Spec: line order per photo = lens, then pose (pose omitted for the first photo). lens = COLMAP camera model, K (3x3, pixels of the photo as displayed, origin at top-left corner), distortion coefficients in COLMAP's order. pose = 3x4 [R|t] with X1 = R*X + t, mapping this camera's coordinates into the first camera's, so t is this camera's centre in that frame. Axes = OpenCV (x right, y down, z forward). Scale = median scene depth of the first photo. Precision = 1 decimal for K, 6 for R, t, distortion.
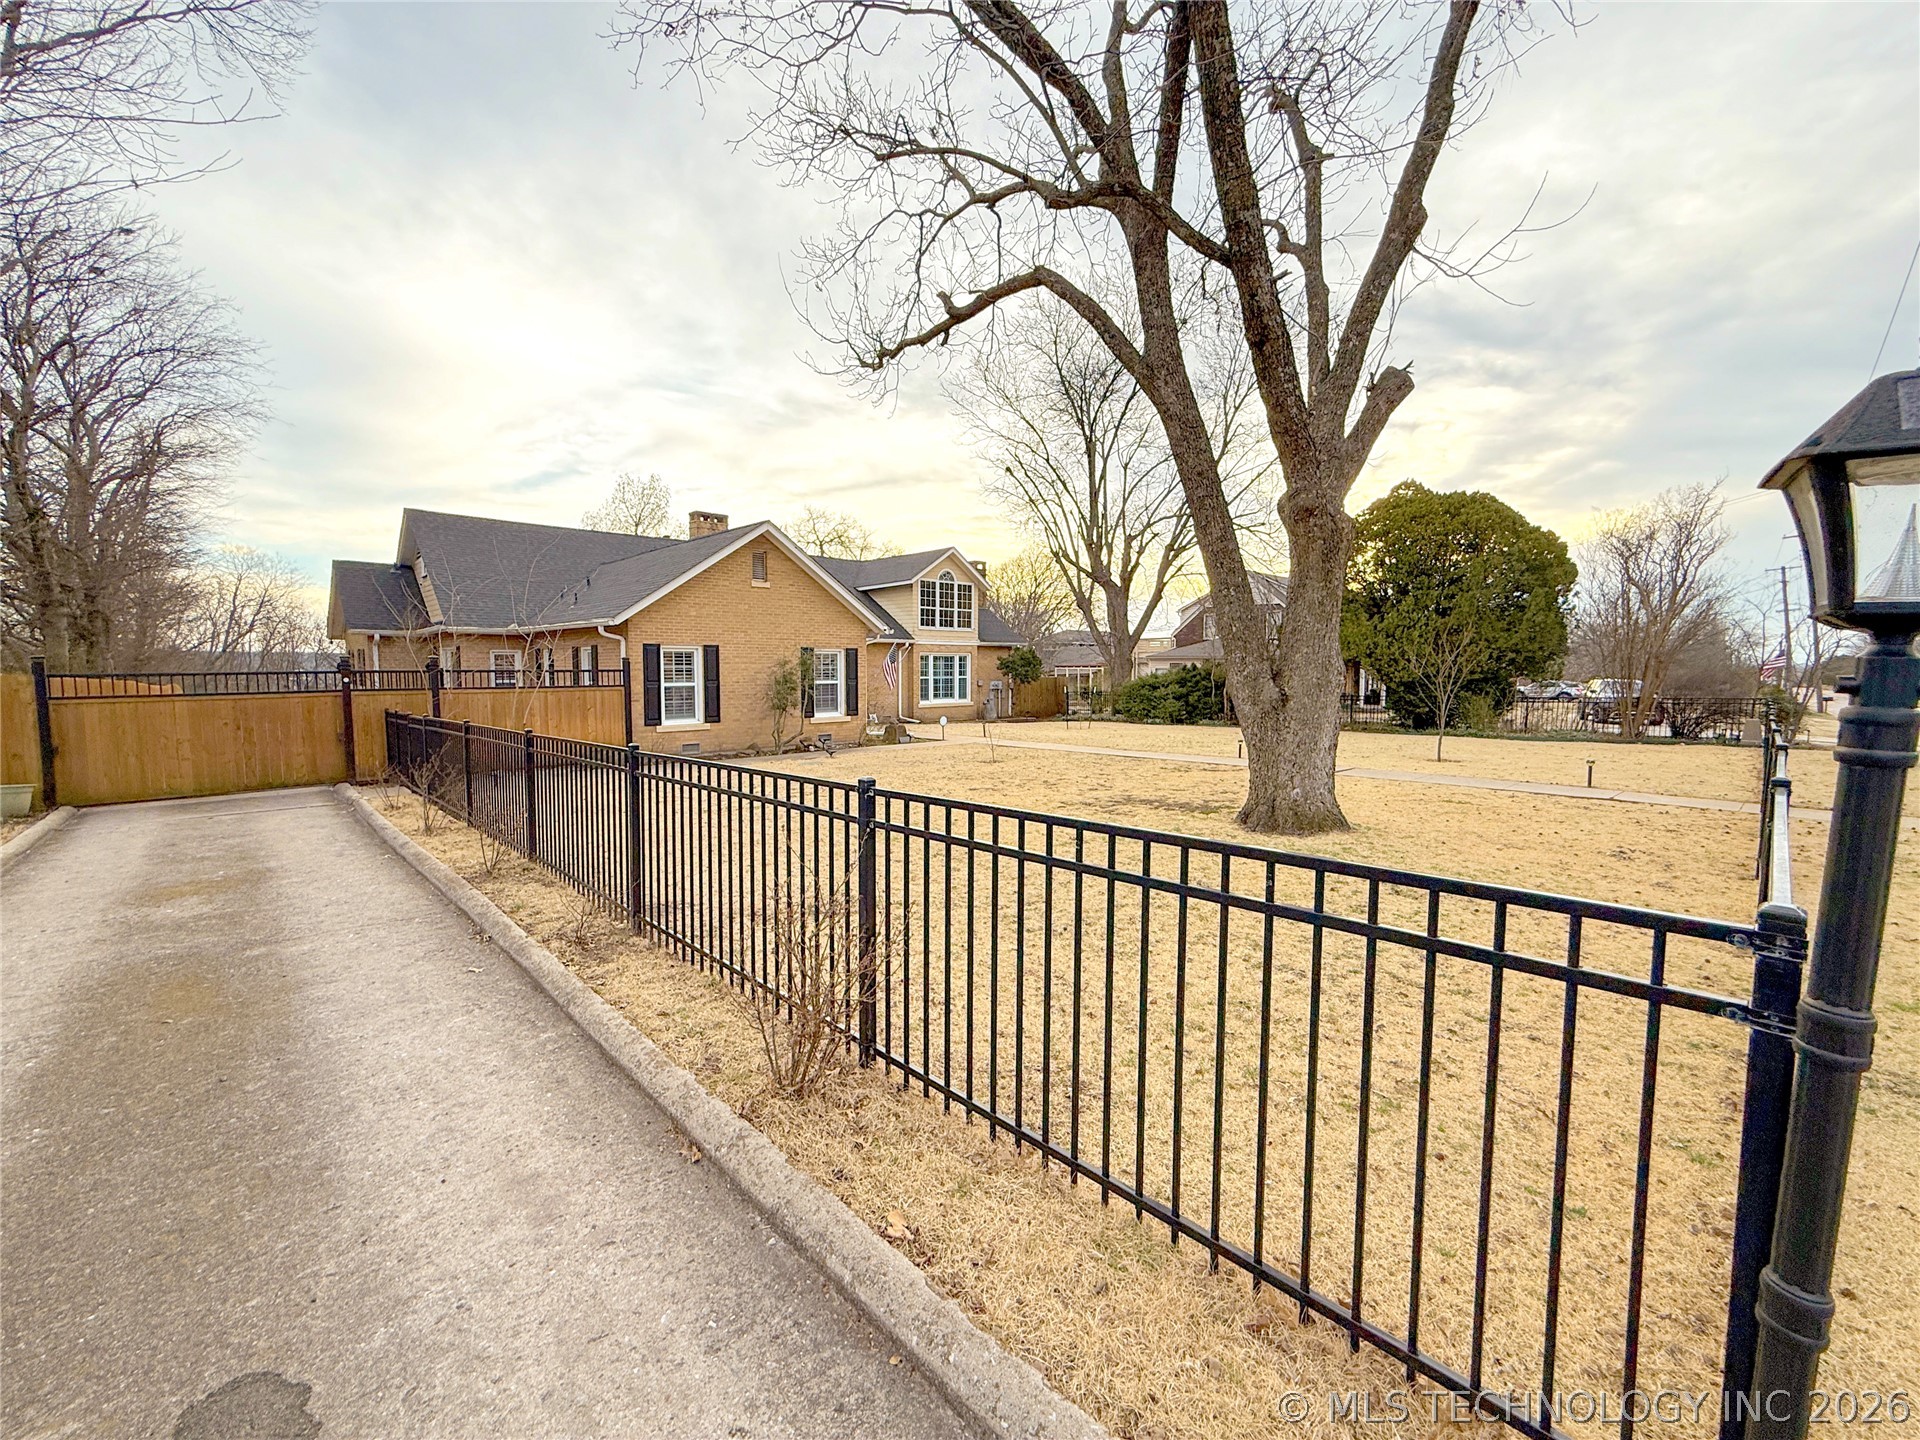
lens RADIAL K [[801.4, 0, 960.0], [0, 801.4, 720.0], [0, 0, 1]] dist [-0.000214, -0.000007]
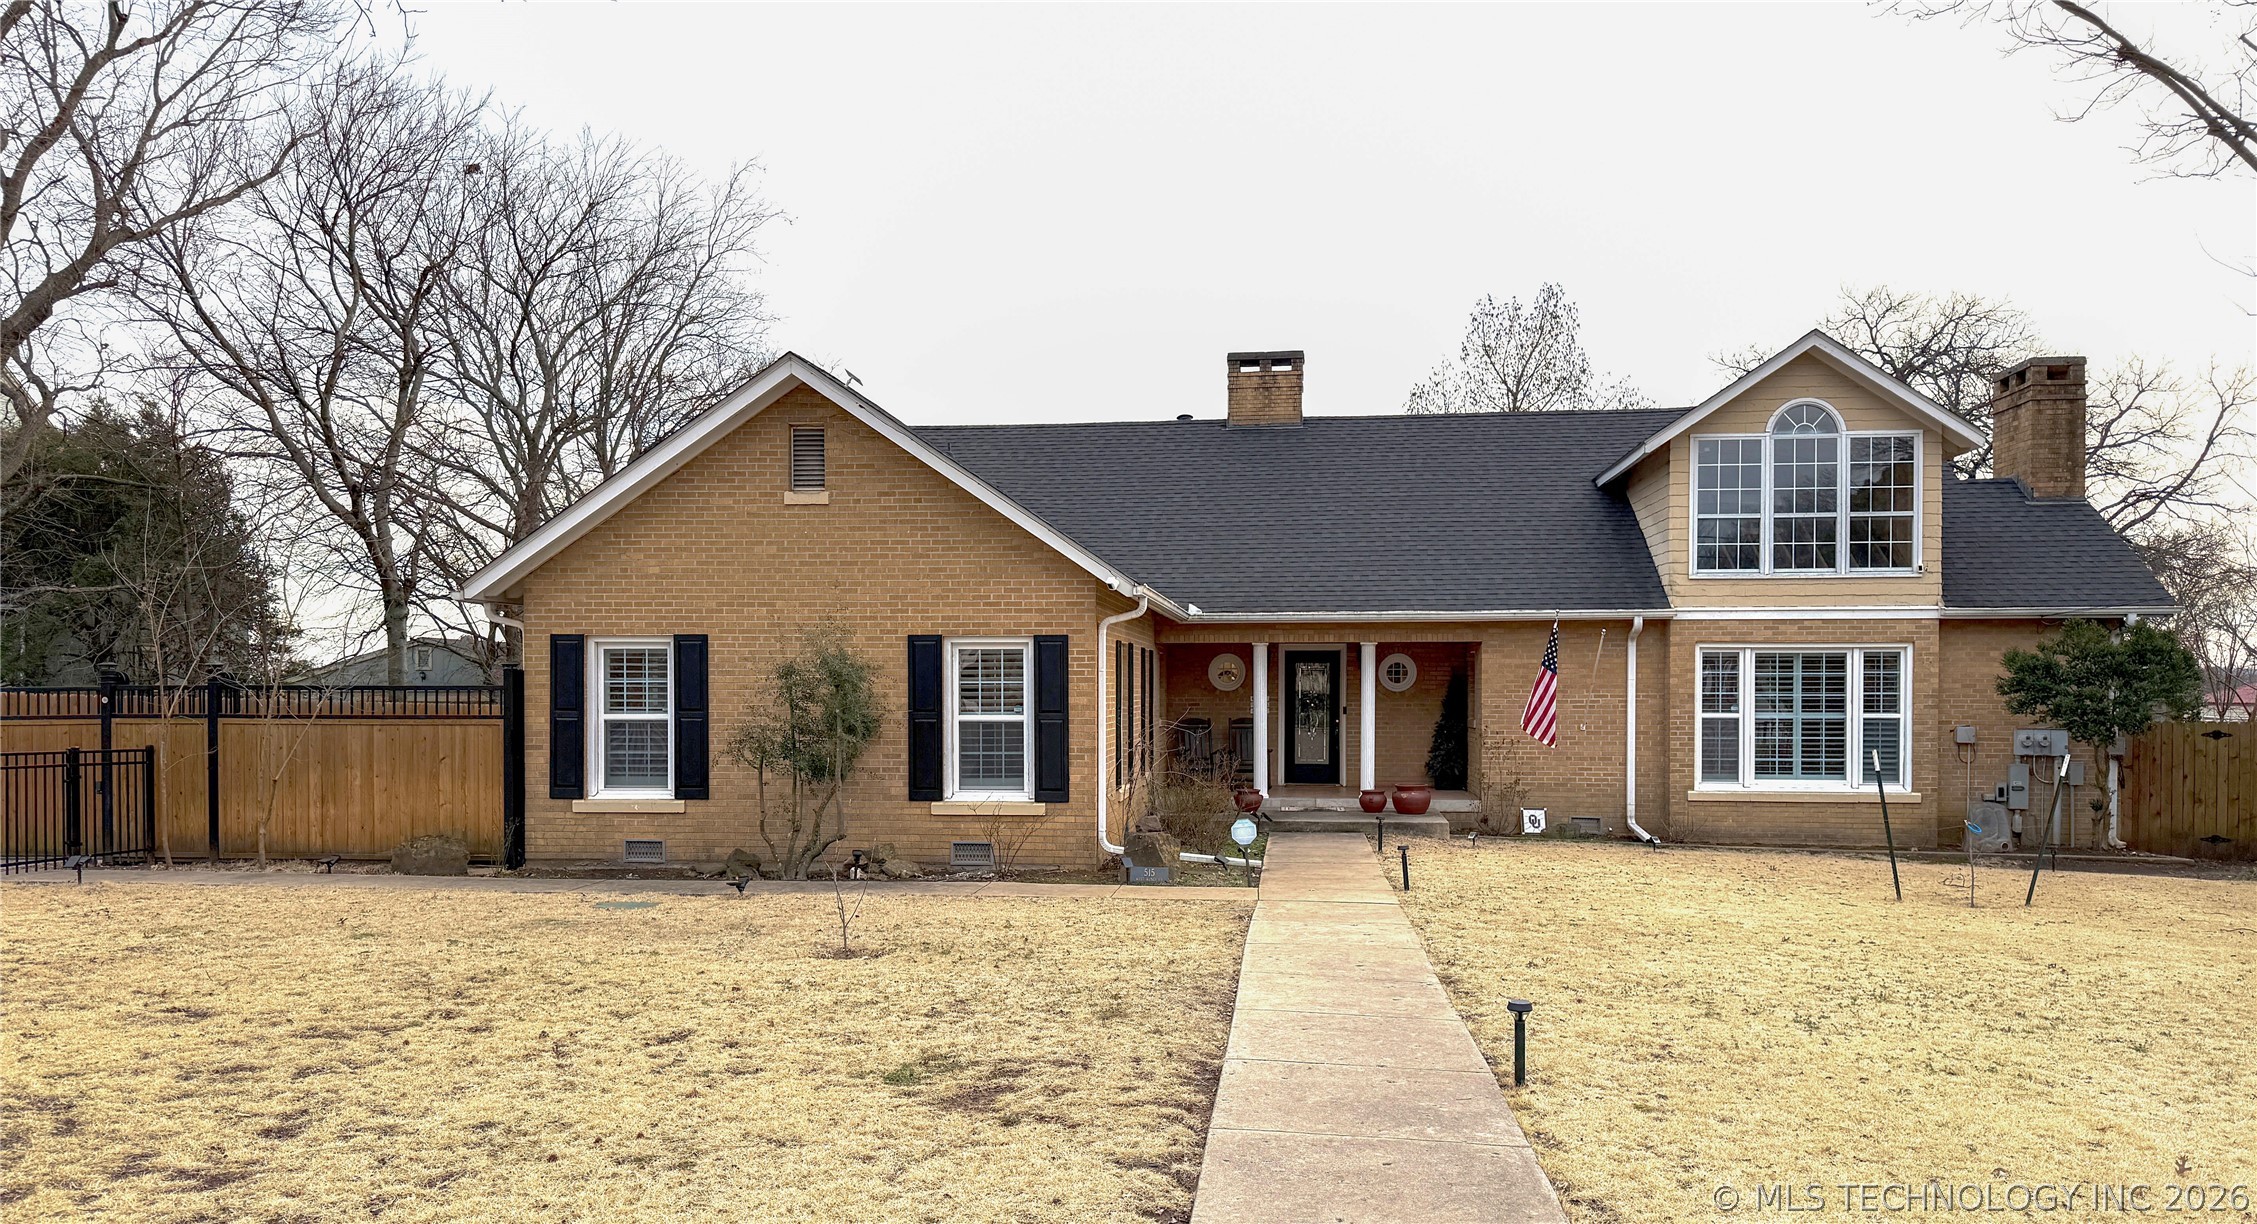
lens RADIAL K [[1628.2, 0, 1129.4], [0, 1628.2, 717.9], [0, 0, 1]] dist [0.039627, -0.003401]
pose [[0.630915, 0.014296, -0.775720, 0.369063], [-0.053507, 0.998251, -0.025121, -0.020805], [0.774005, 0.057356, 0.630577, 0.363543]]
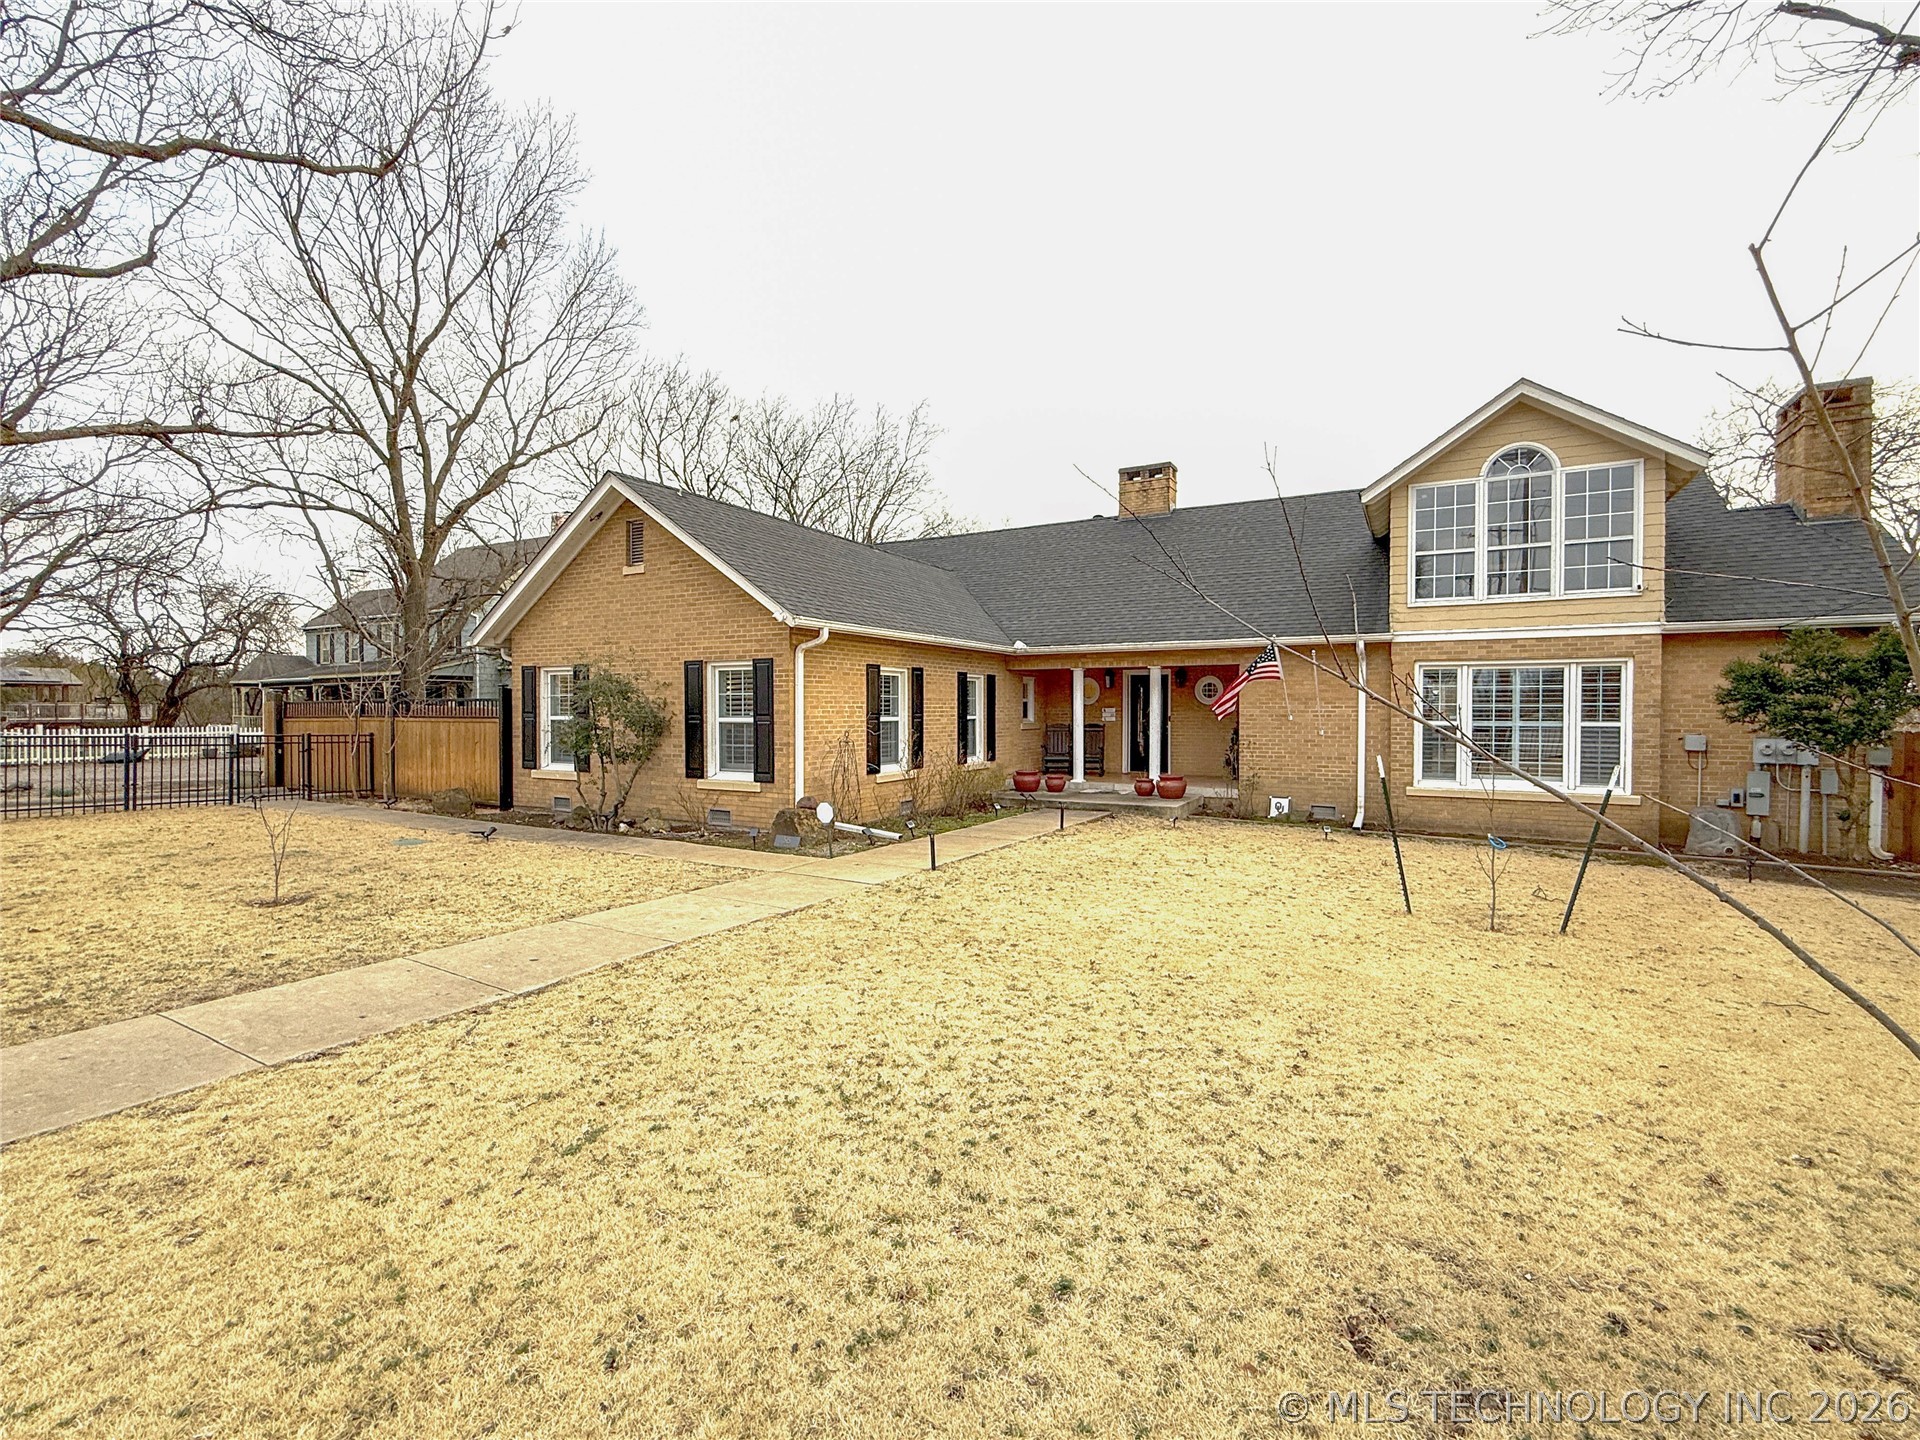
lens RADIAL K [[894.6, 0, 960.0], [0, 894.6, 720.0], [0, 0, 1]] dist [0.024471, 0.000161]
pose [[0.297164, 0.011297, -0.954760, 0.341572], [-0.066173, 0.997769, -0.008790, -0.035959], [0.952531, 0.065792, 0.297249, 0.662110]]
